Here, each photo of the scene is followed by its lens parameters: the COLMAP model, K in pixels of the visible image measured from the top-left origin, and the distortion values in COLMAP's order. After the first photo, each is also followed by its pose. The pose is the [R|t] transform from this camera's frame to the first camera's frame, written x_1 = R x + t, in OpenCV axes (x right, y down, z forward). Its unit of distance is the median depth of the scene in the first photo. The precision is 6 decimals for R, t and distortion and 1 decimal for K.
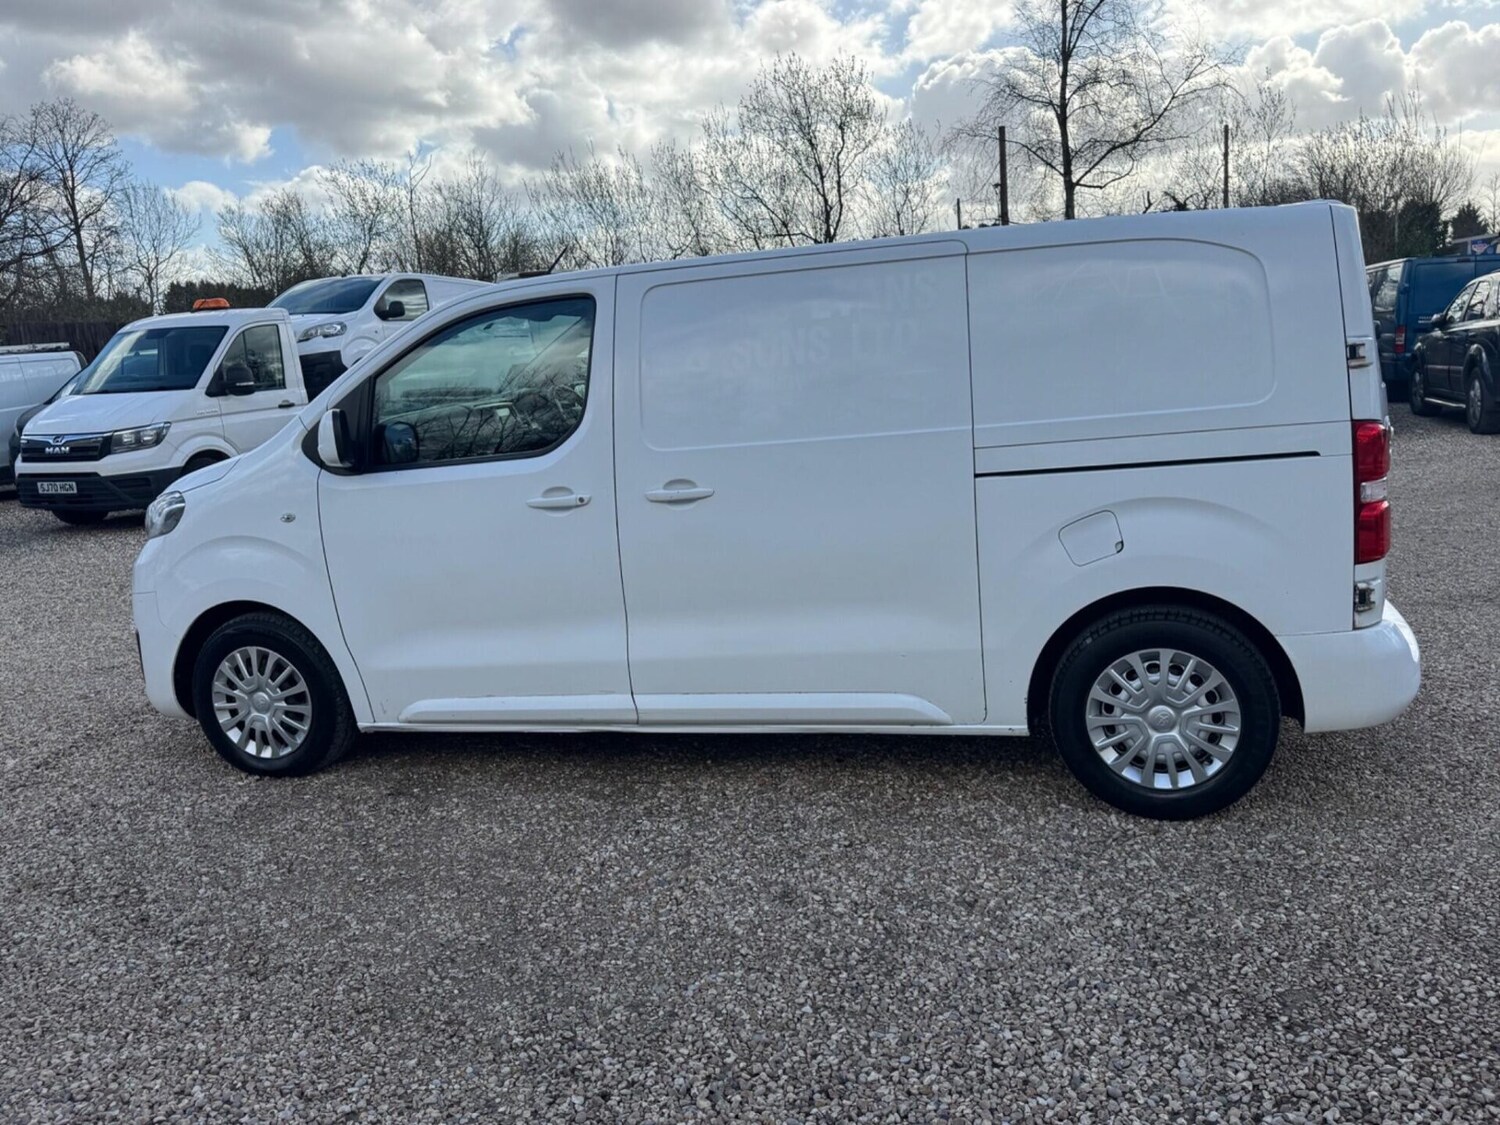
lens RADIAL K [[1291.4, 0, 750.0], [0, 1291.4, 562.5], [0, 0, 1]] dist [0.096868, -0.160062]
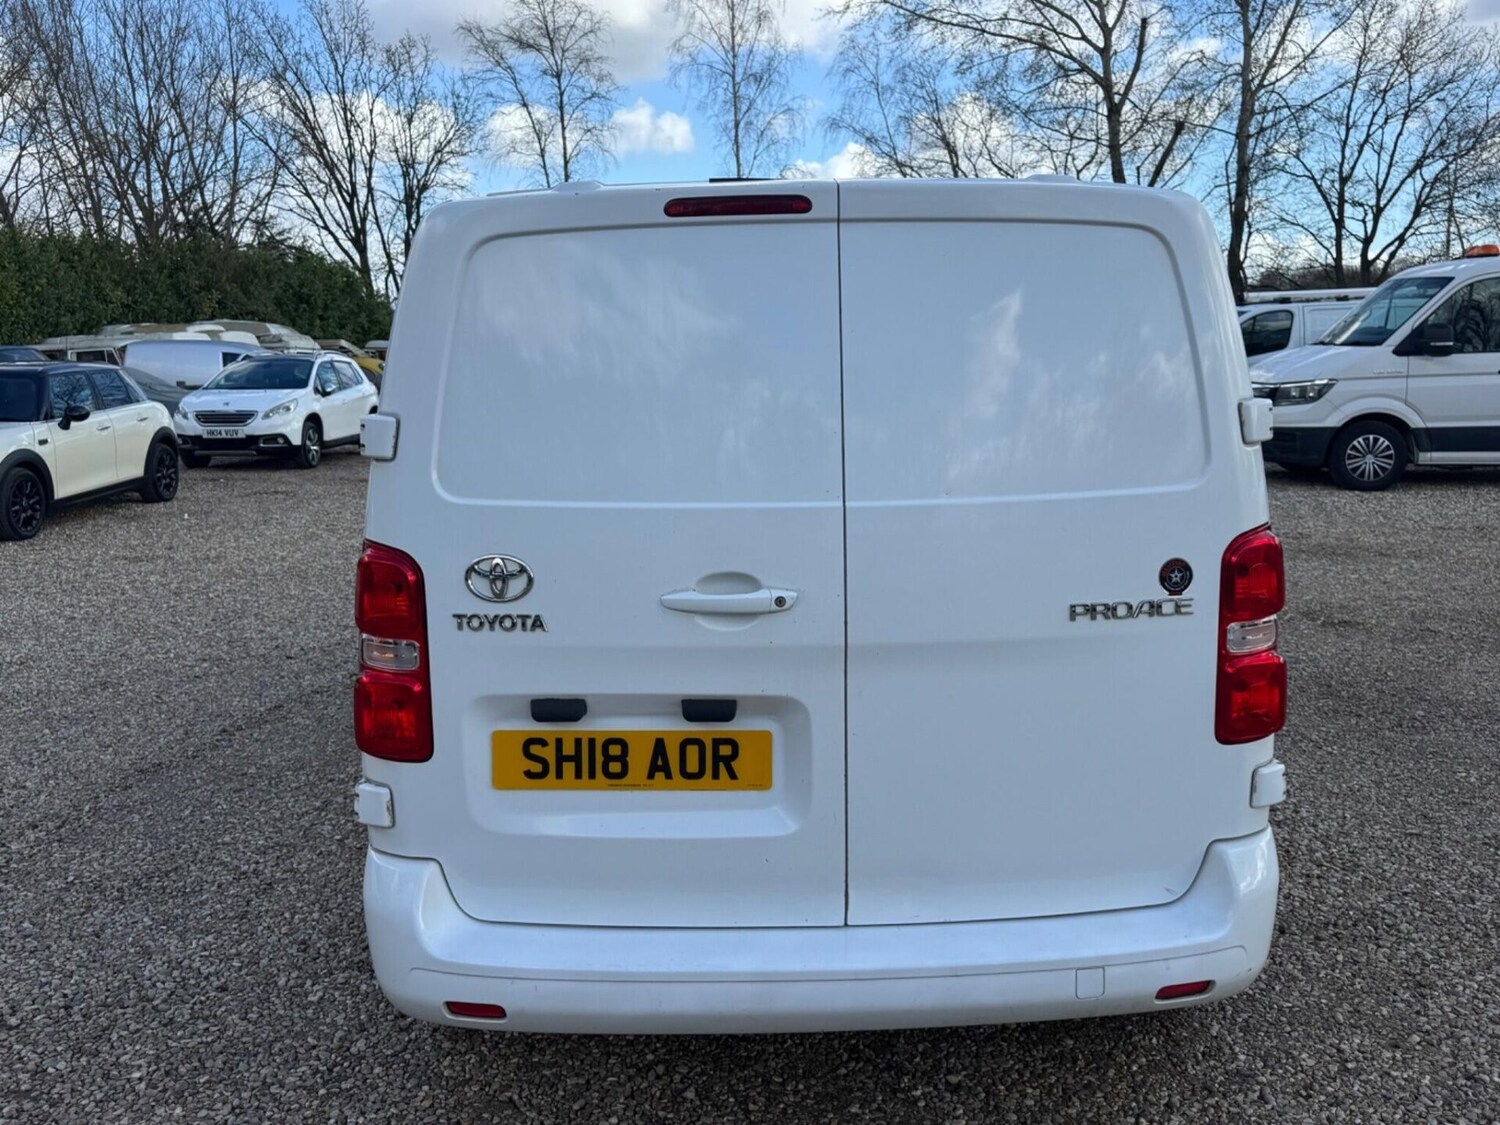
lens RADIAL K [[1300.1, 0, 750.0], [0, 1300.1, 562.5], [0, 0, 1]] dist [0.058911, -0.079927]
pose [[0.308417, 0.219750, -0.925521, 0.916121], [-0.166469, 0.970405, 0.174934, -0.196484], [0.936572, 0.100118, 0.335871, 0.775264]]
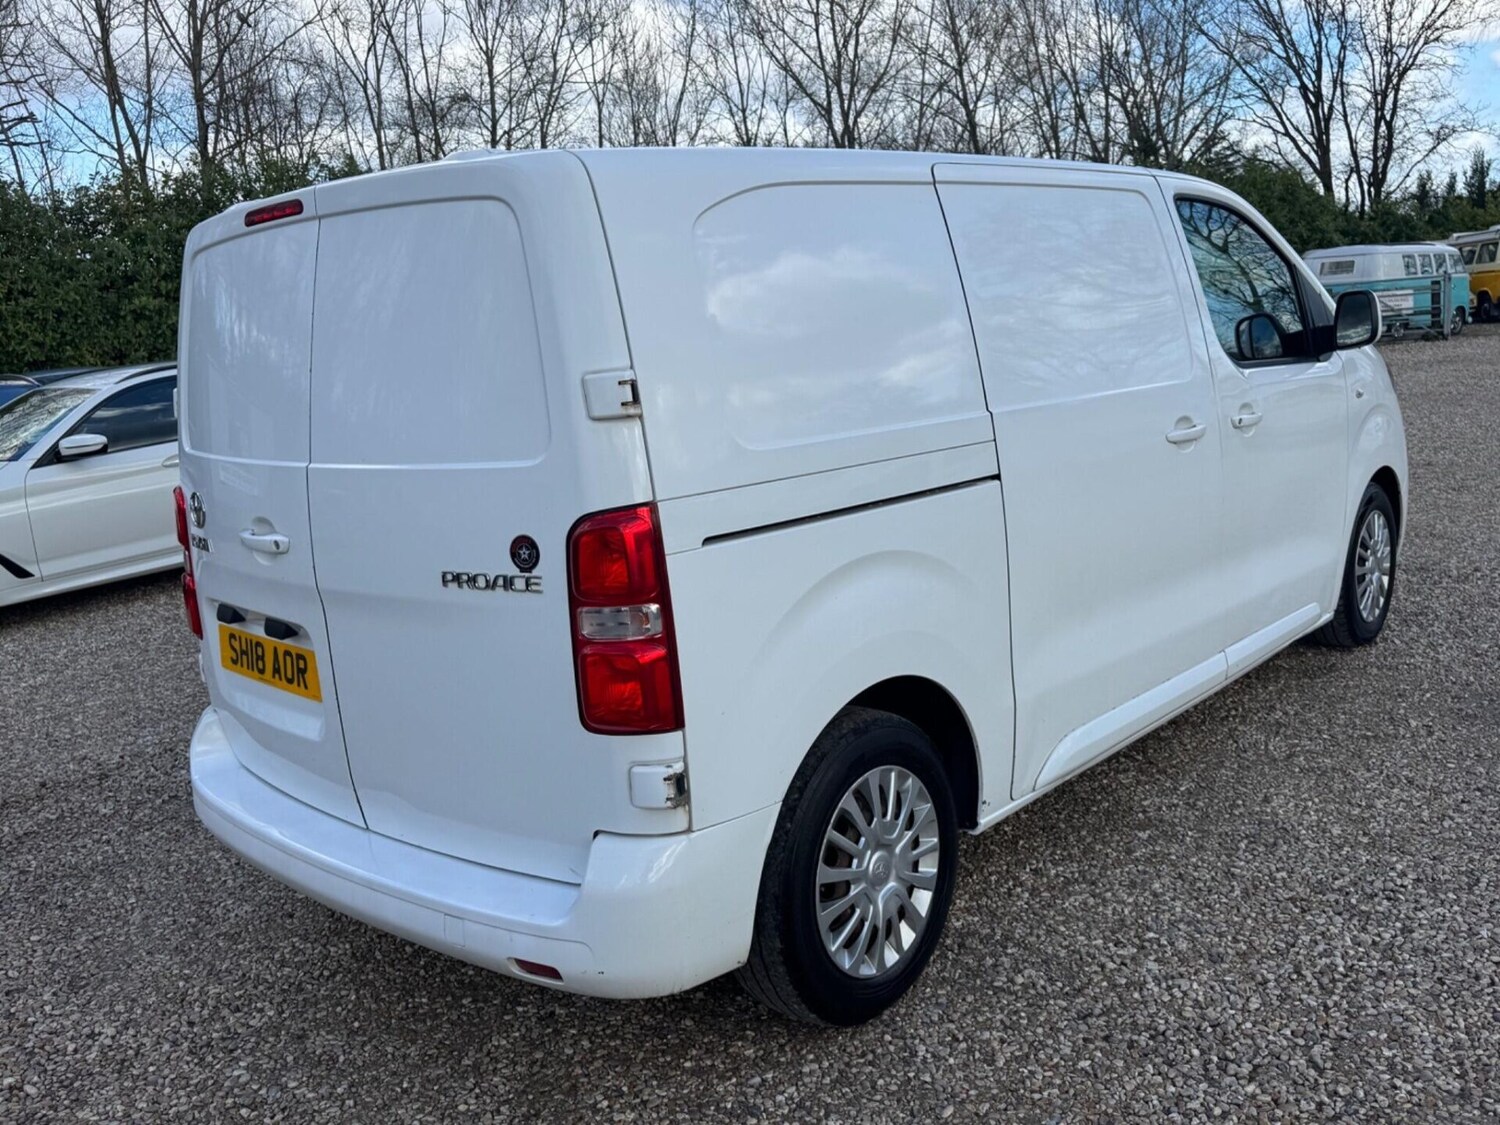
lens RADIAL K [[1291.4, 0, 750.0], [0, 1291.4, 562.5], [0, 0, 1]] dist [0.096868, -0.160062]
pose [[-0.411598, 0.273243, -0.869439, 0.897217], [-0.048810, 0.946018, 0.320417, -0.291996], [0.910057, 0.174320, -0.376043, 1.376846]]
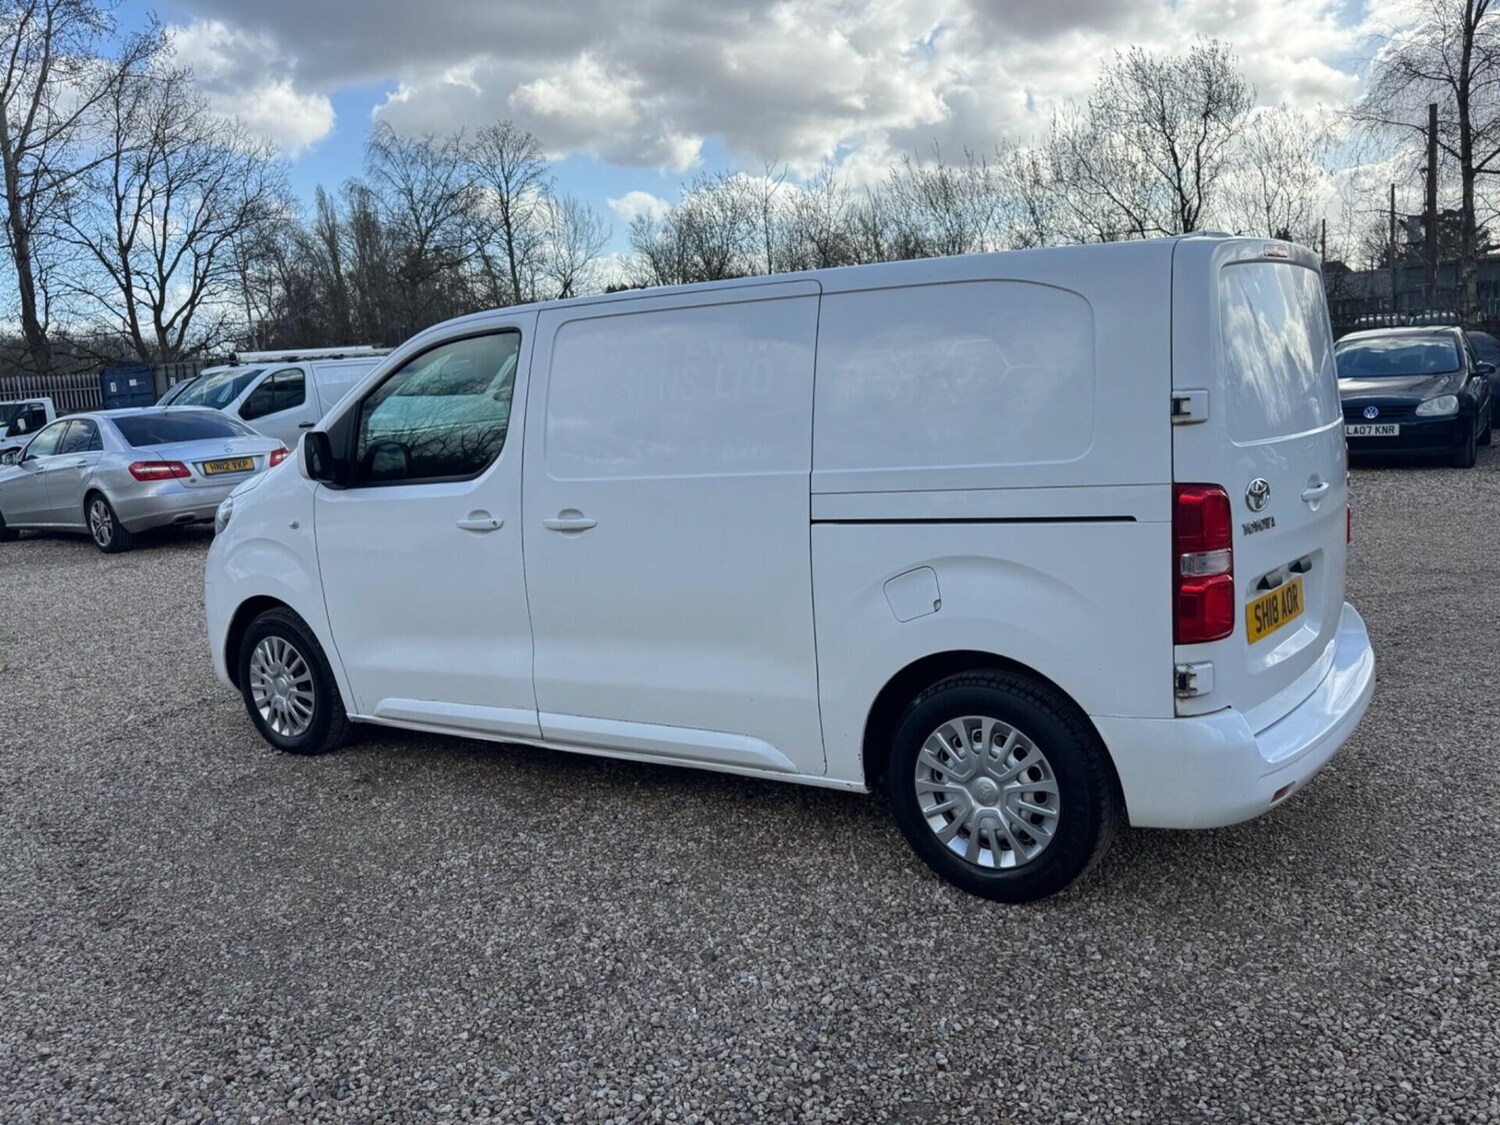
lens RADIAL K [[1289.0, 0, 750.1], [0, 1289.0, 572.0], [0, 0, 1]] dist [0.092379, -0.141822]
pose [[0.951001, 0.061558, -0.302999, 0.369676], [-0.058563, 0.998103, 0.018972, -0.039070], [0.303592, -0.000297, 0.952802, 0.053767]]
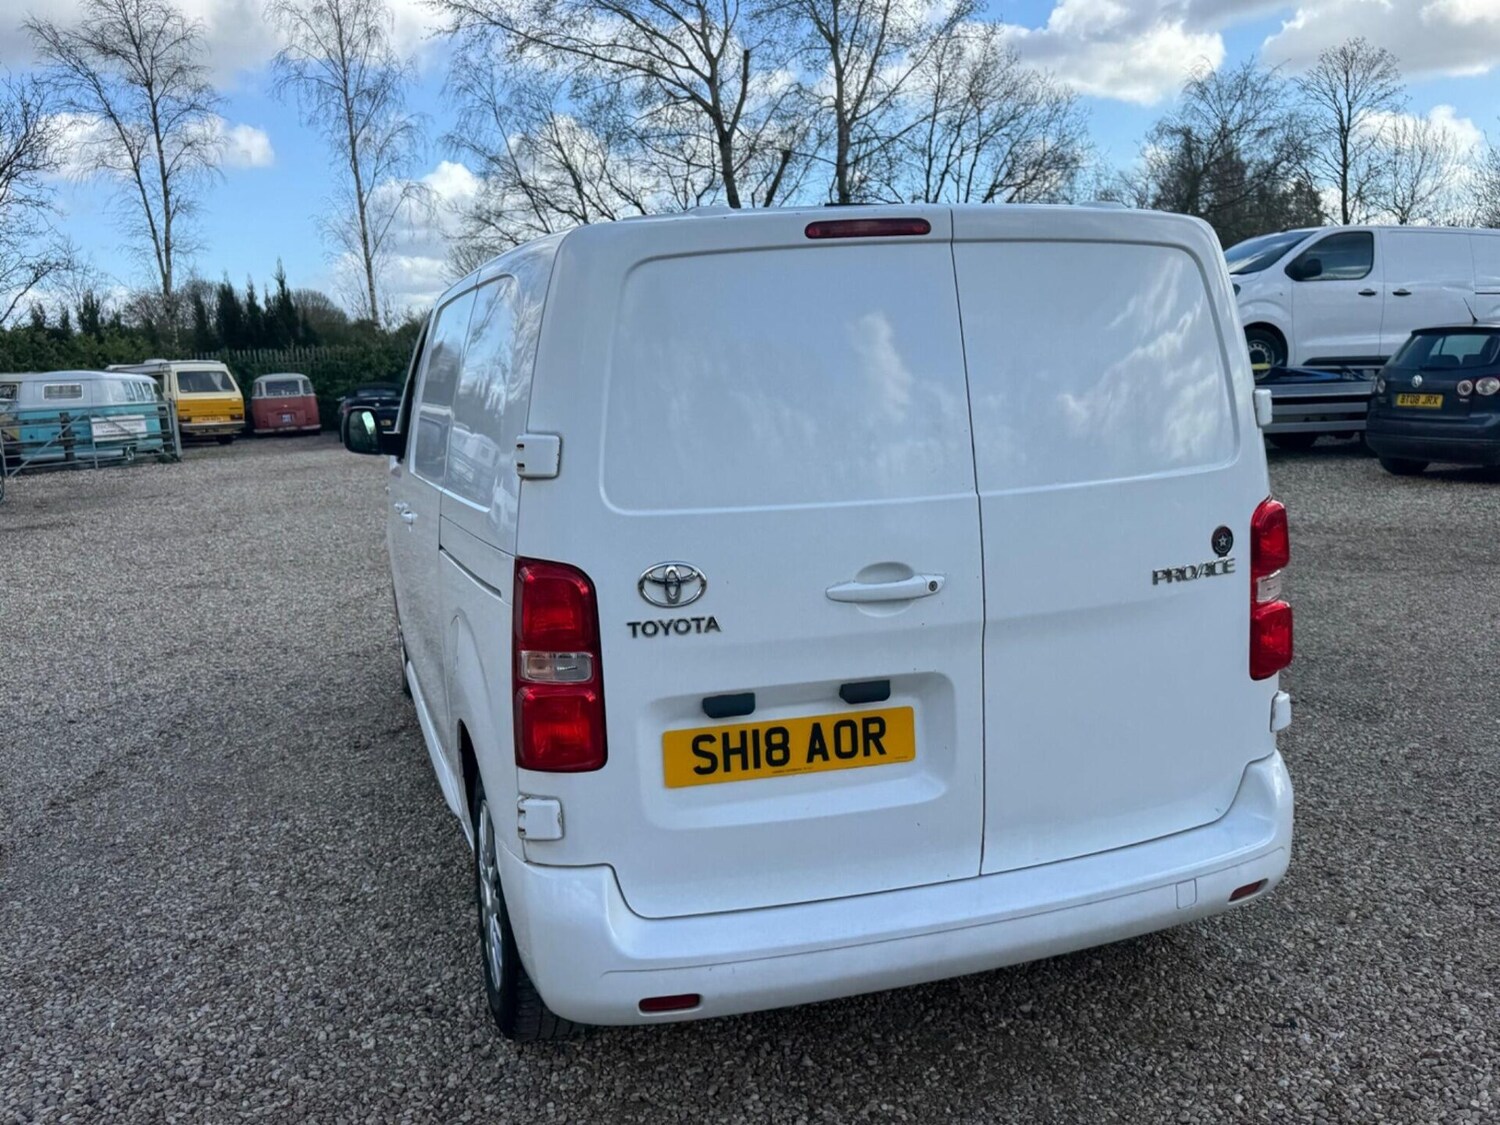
lens RADIAL K [[1294.6, 0, 740.5], [0, 1294.6, 571.4], [0, 0, 1]] dist [0.101178, -0.177789]
pose [[0.568705, 0.179688, -0.802675, 0.855781], [-0.136364, 0.982940, 0.123427, -0.159697], [0.811159, 0.039262, 0.583506, 0.569467]]
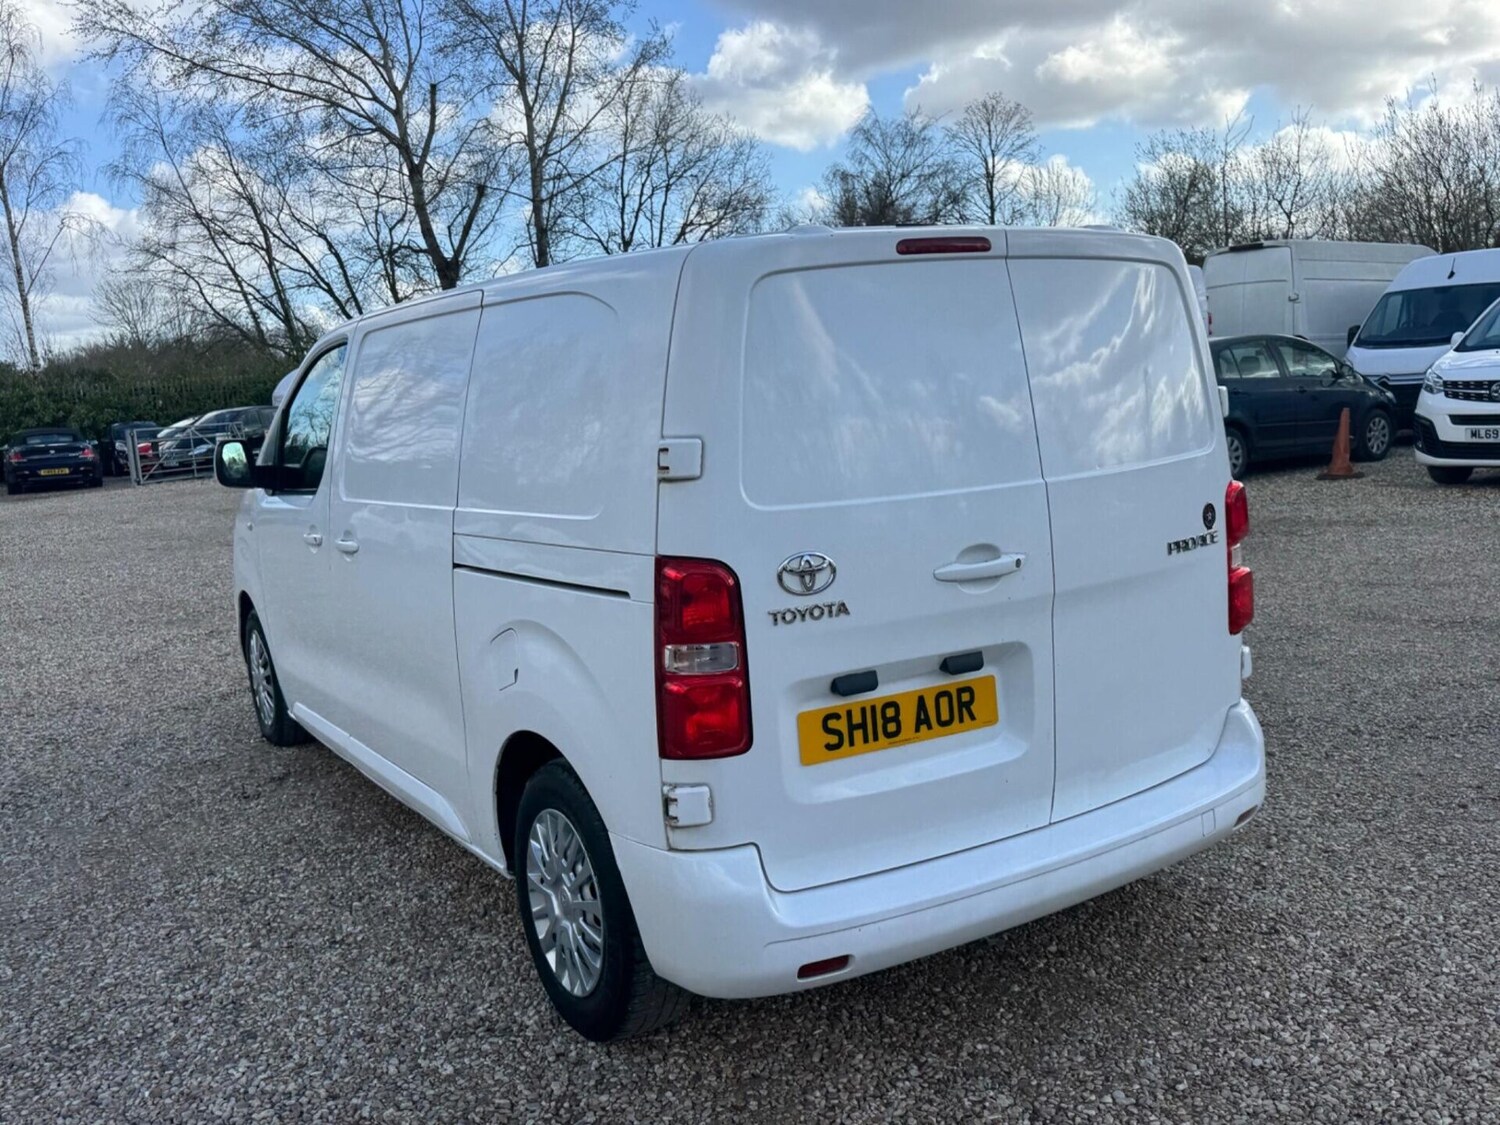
lens RADIAL K [[1291.4, 0, 750.0], [0, 1291.4, 562.5], [0, 0, 1]] dist [0.096868, -0.160062]
pose [[0.754975, 0.117028, -0.645227, 0.762383], [-0.100400, 0.992974, 0.062623, -0.123192], [0.648022, 0.017502, 0.761420, 0.409295]]
